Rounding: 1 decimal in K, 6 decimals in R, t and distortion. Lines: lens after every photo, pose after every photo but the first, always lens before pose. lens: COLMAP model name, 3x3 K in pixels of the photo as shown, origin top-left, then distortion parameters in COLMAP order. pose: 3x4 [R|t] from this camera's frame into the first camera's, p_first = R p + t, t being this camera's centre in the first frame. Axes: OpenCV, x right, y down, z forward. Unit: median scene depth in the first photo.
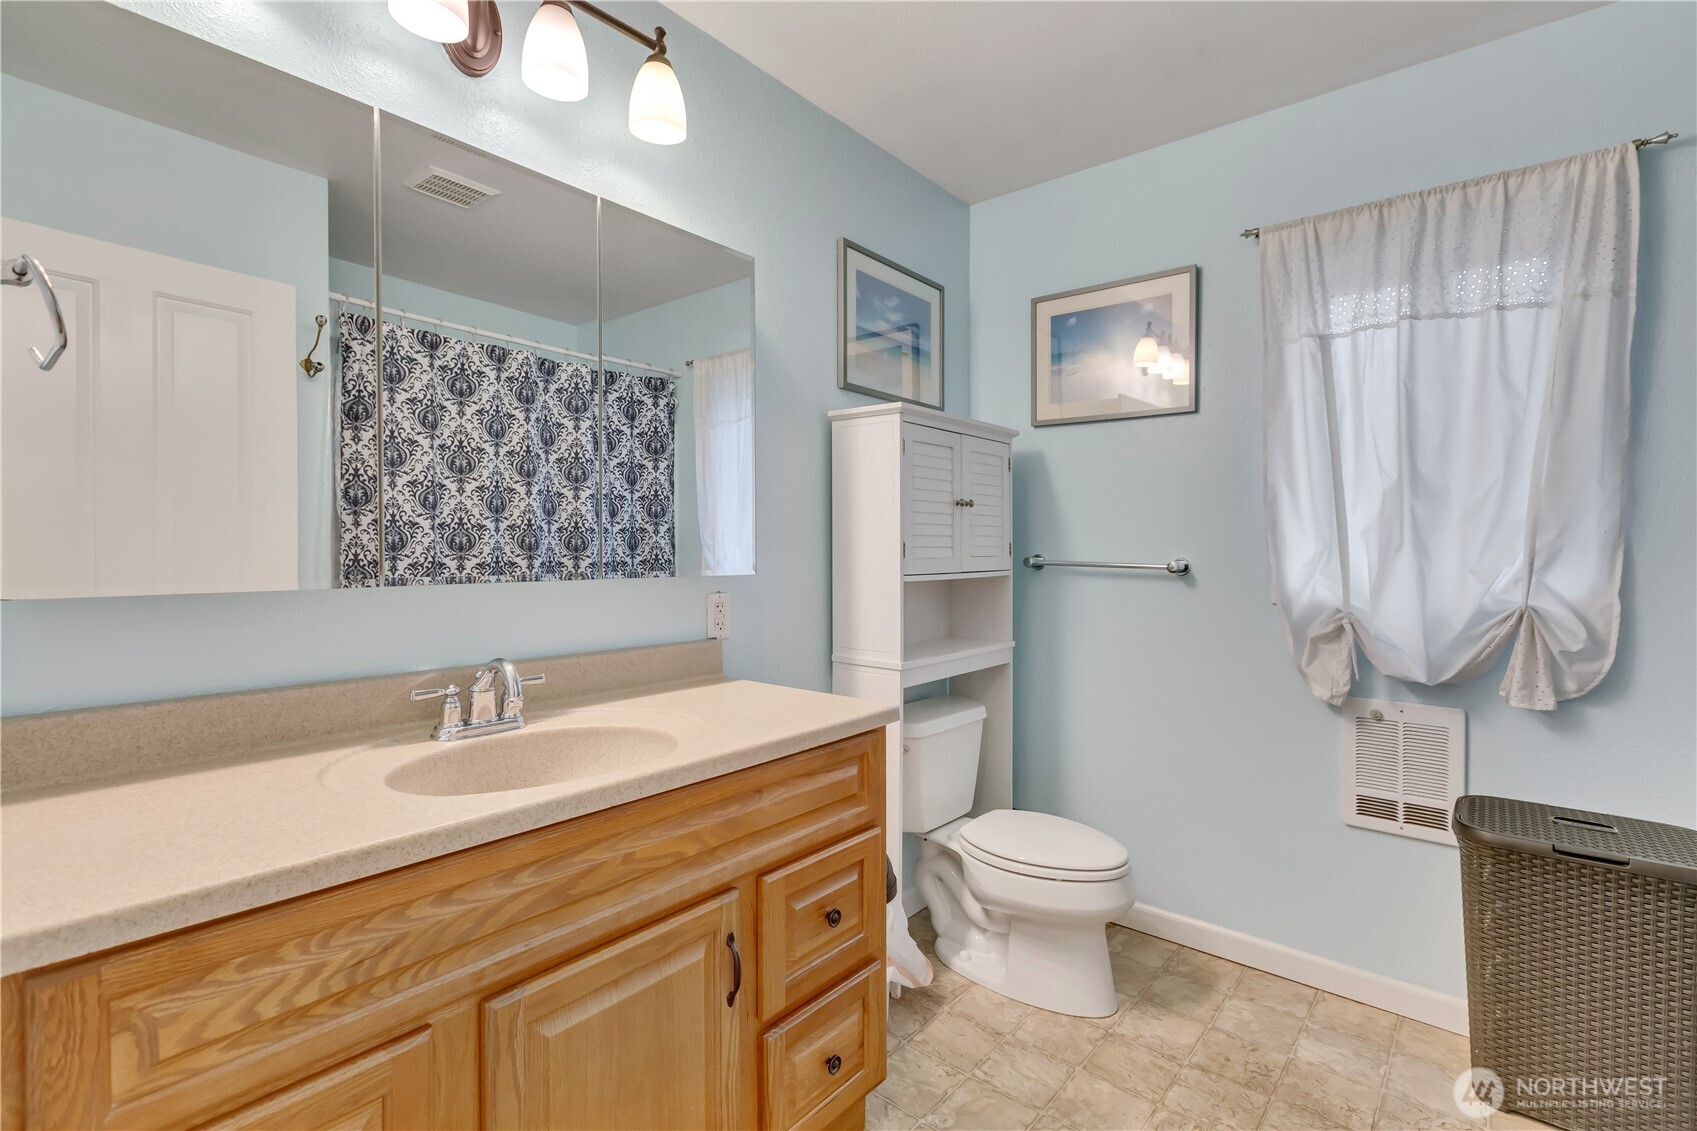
lens RADIAL K [[792.9, 0, 851.6], [0, 792.9, 552.3], [0, 0, 1]] dist [0.000851, 0.000426]
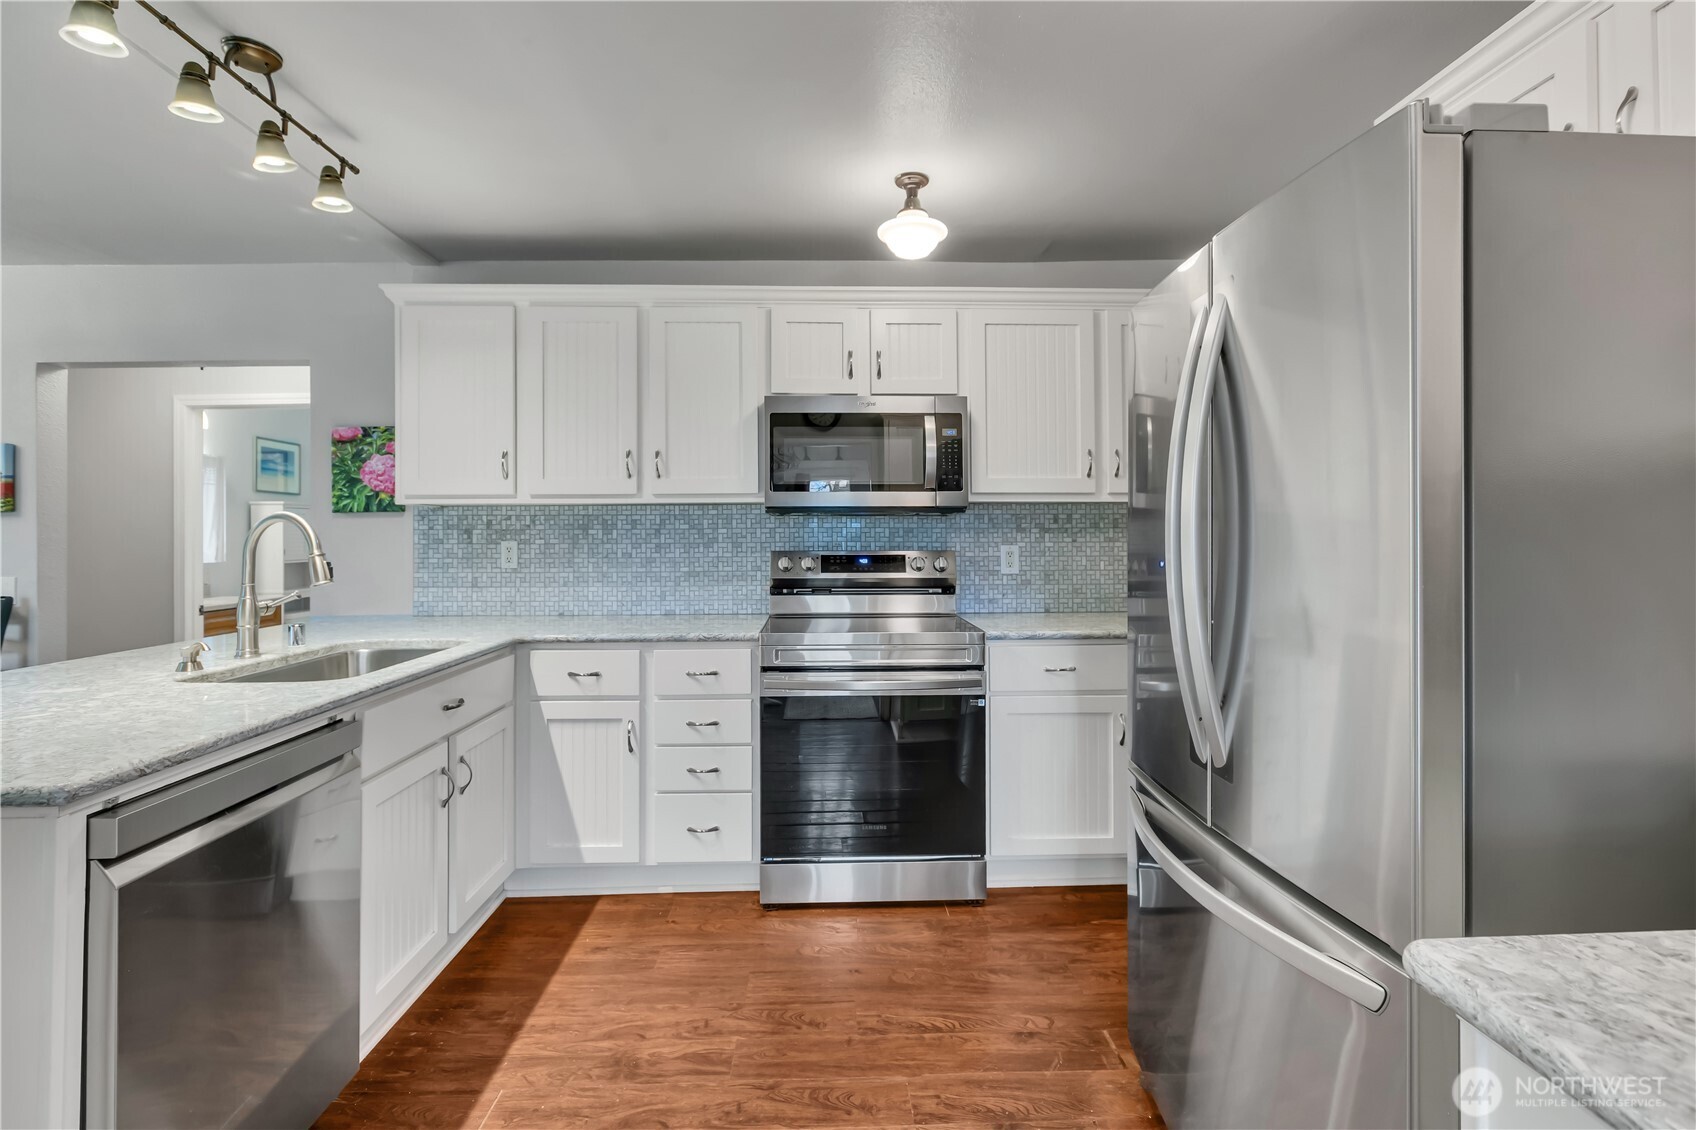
lens RADIAL K [[799.1, 0, 859.2], [0, 799.1, 534.1], [0, 0, 1]] dist [0.000273, 0.000552]
pose [[0.753120, -0.007896, 0.657836, -0.222776], [0.017898, 0.999804, -0.008489, -0.008277], [-0.657640, 0.018167, 0.753113, -2.118864]]
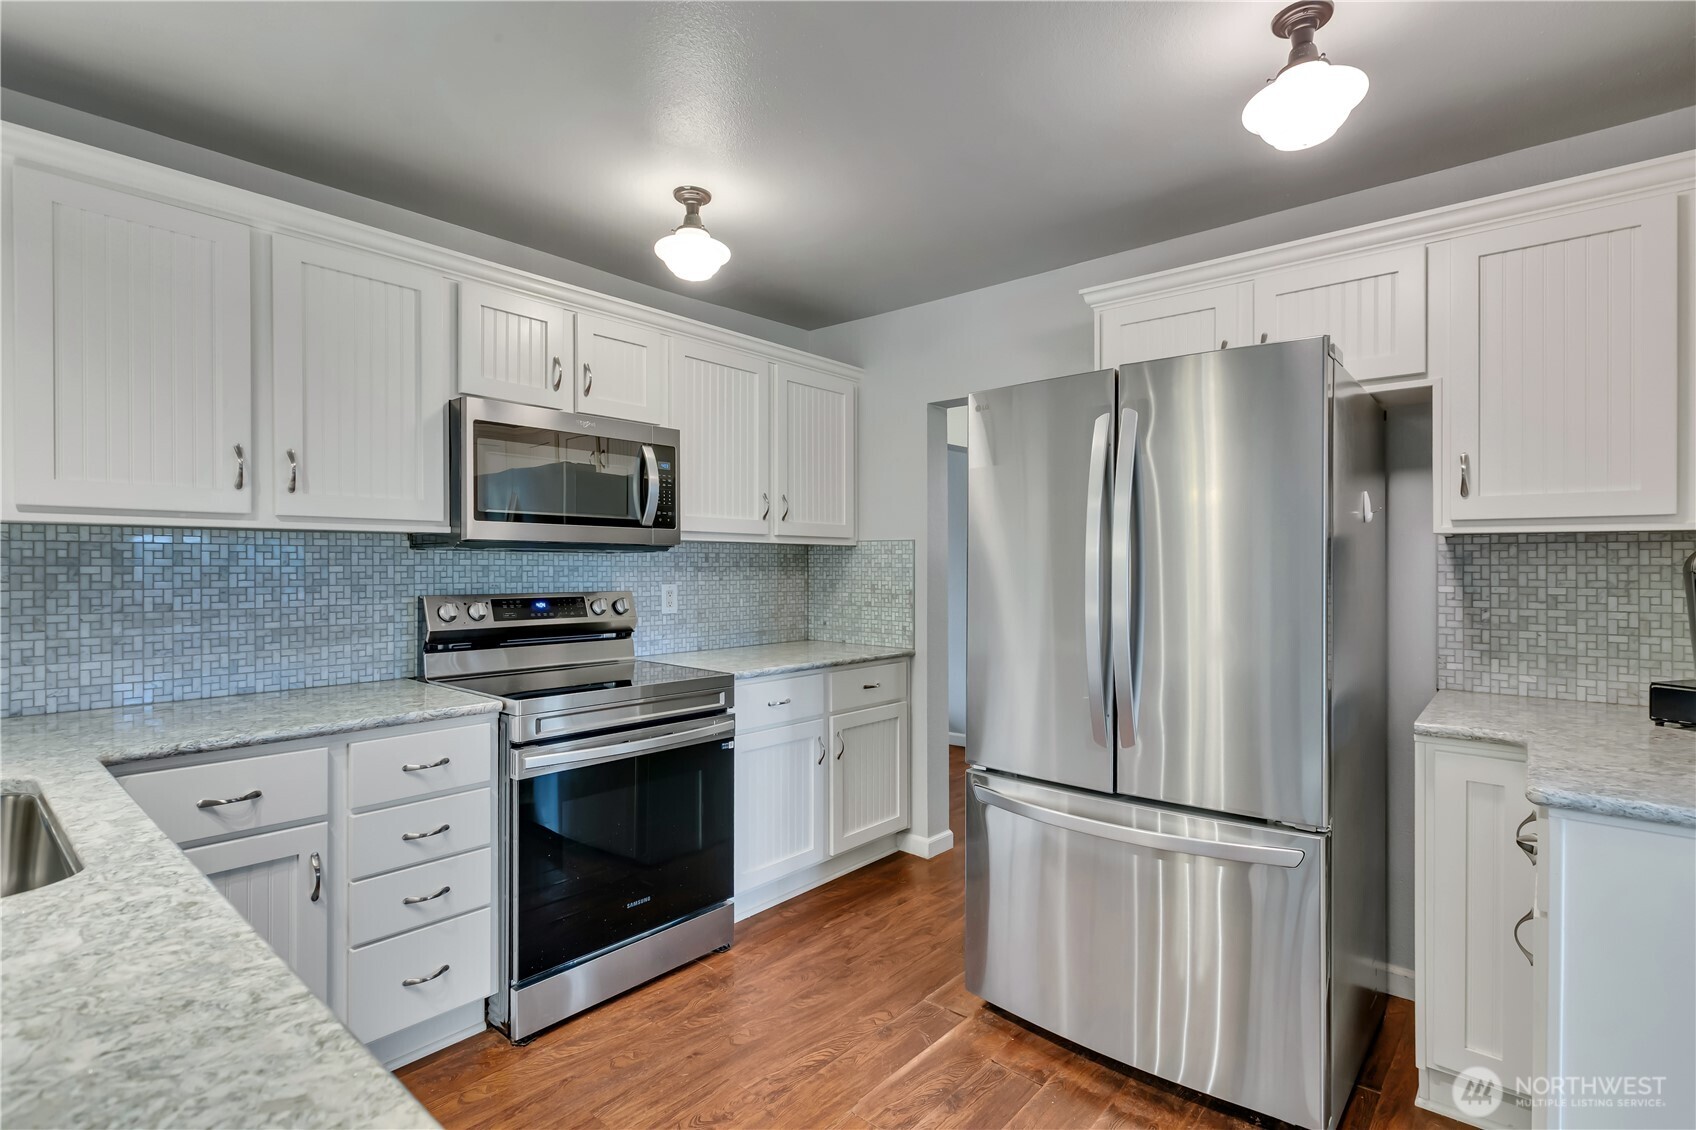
lens RADIAL K [[812.1, 0, 853.0], [0, 812.1, 573.0], [0, 0, 1]] dist [-0.000672, 0.000464]
pose [[0.026307, -0.015354, 0.999536, -0.470366], [0.012099, 0.999814, 0.015040, -0.031519], [-0.999581, 0.011698, 0.026488, -1.602732]]
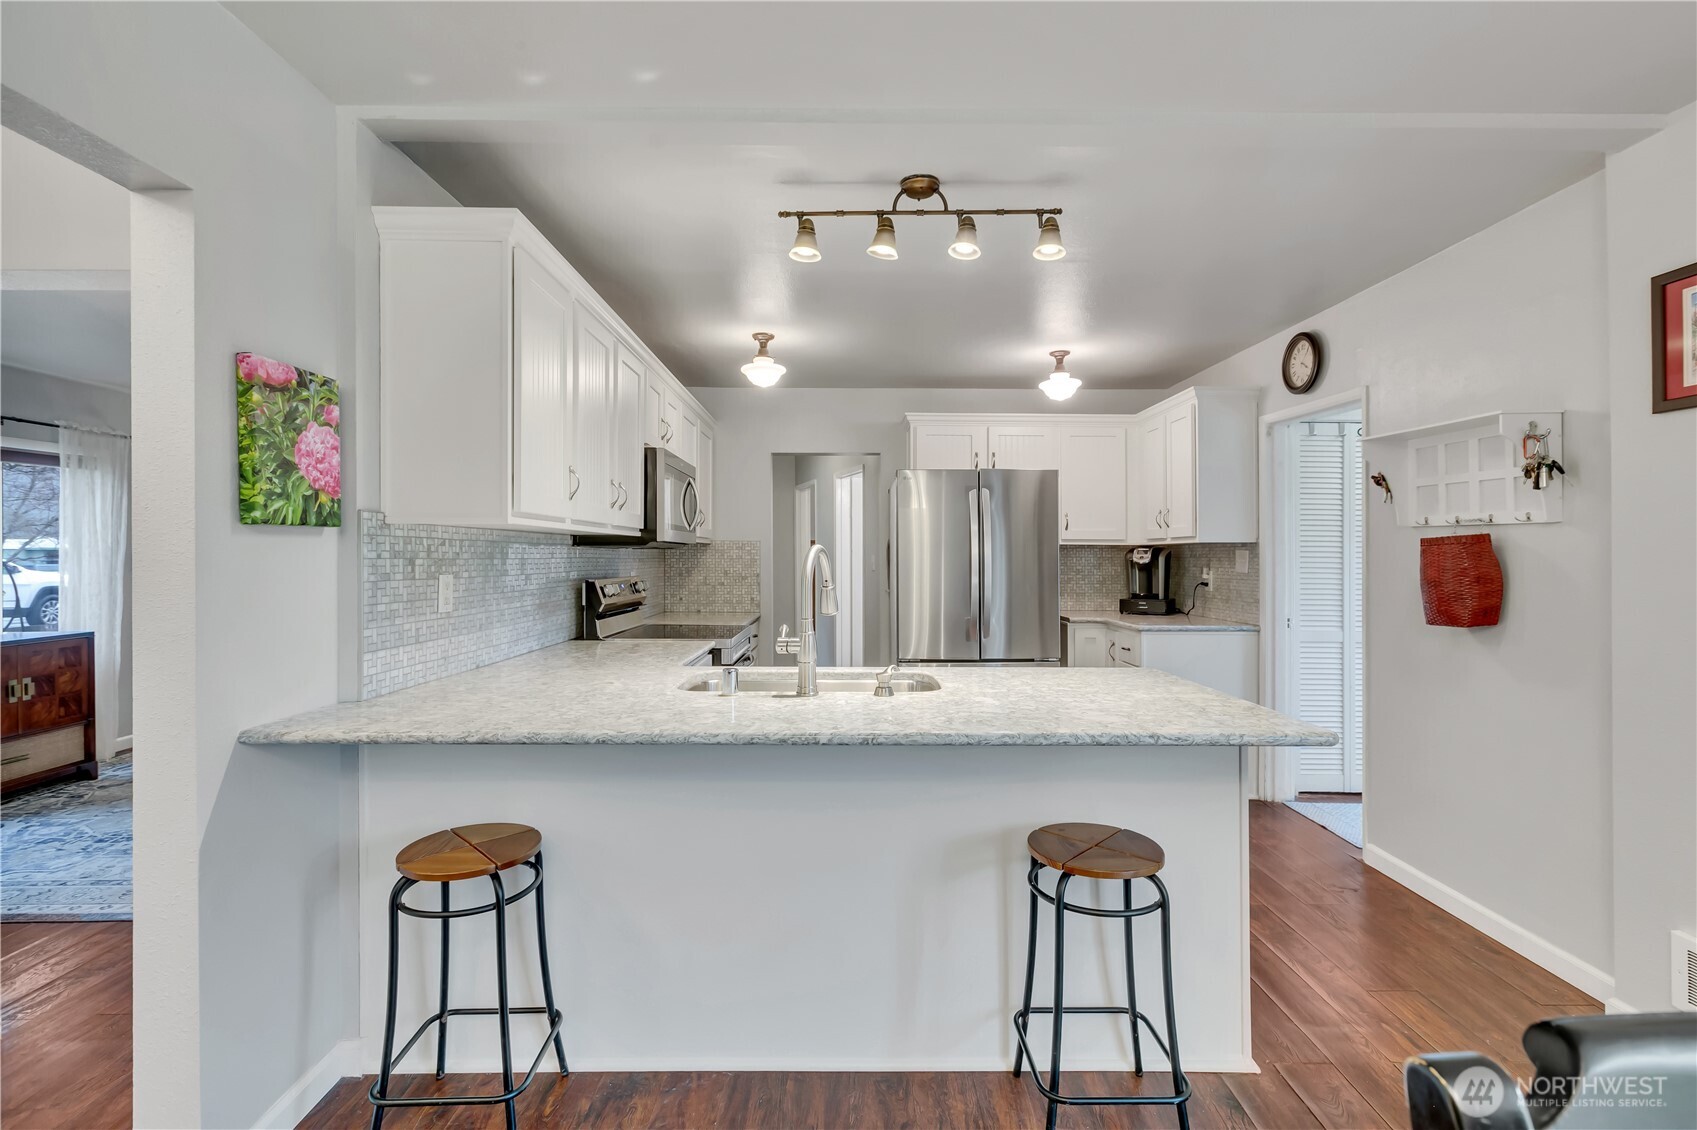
lens RADIAL K [[792.9, 0, 851.6], [0, 792.9, 551.8], [0, 0, 1]] dist [0.000851, 0.000426]
pose [[-0.637161, -0.001525, 0.770729, -0.836449], [0.005349, 0.999965, 0.006401, -0.049354], [-0.770712, 0.008201, -0.637130, -0.498896]]
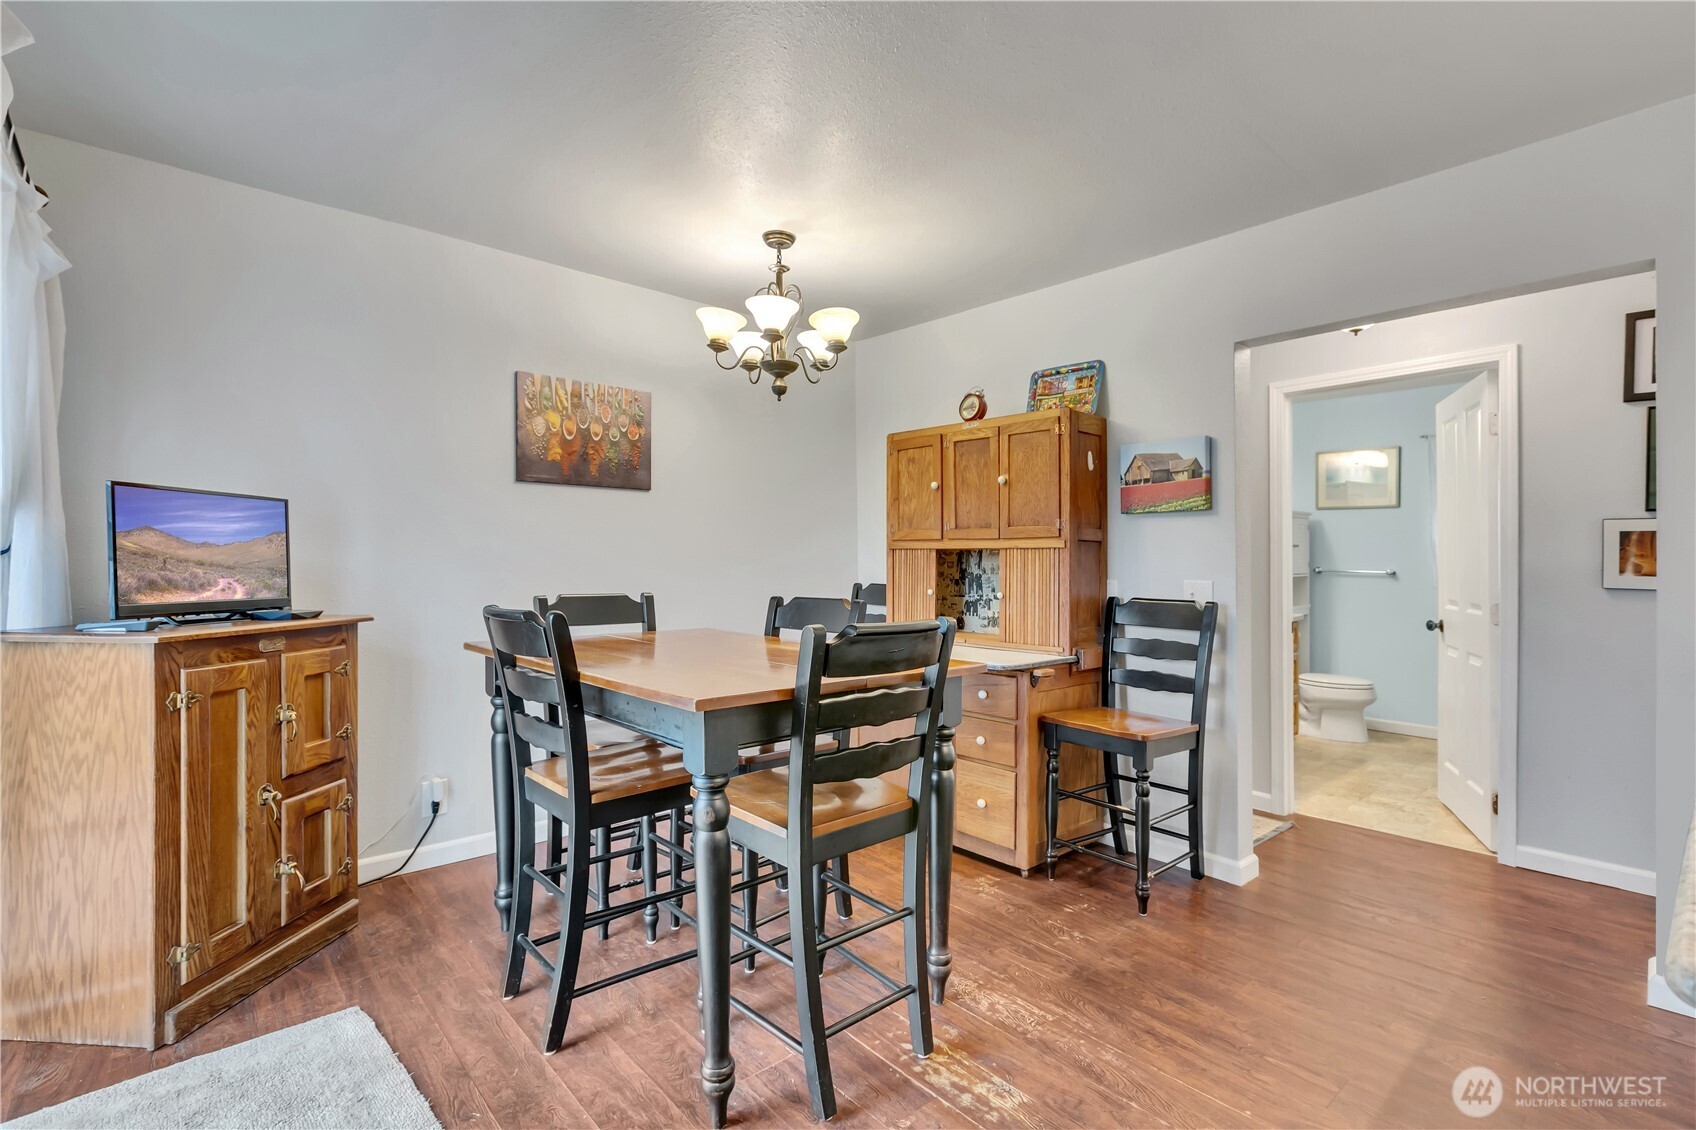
lens RADIAL K [[790.7, 0, 848.0], [0, 790.7, 565.0], [0, 0, 1]] dist [-0.000360, -0.000246]
pose [[0.987606, 0.008290, -0.156733, -0.760364], [-0.008265, 0.999966, 0.000815, 0.006069], [0.156734, 0.000491, 0.987641, -1.474421]]
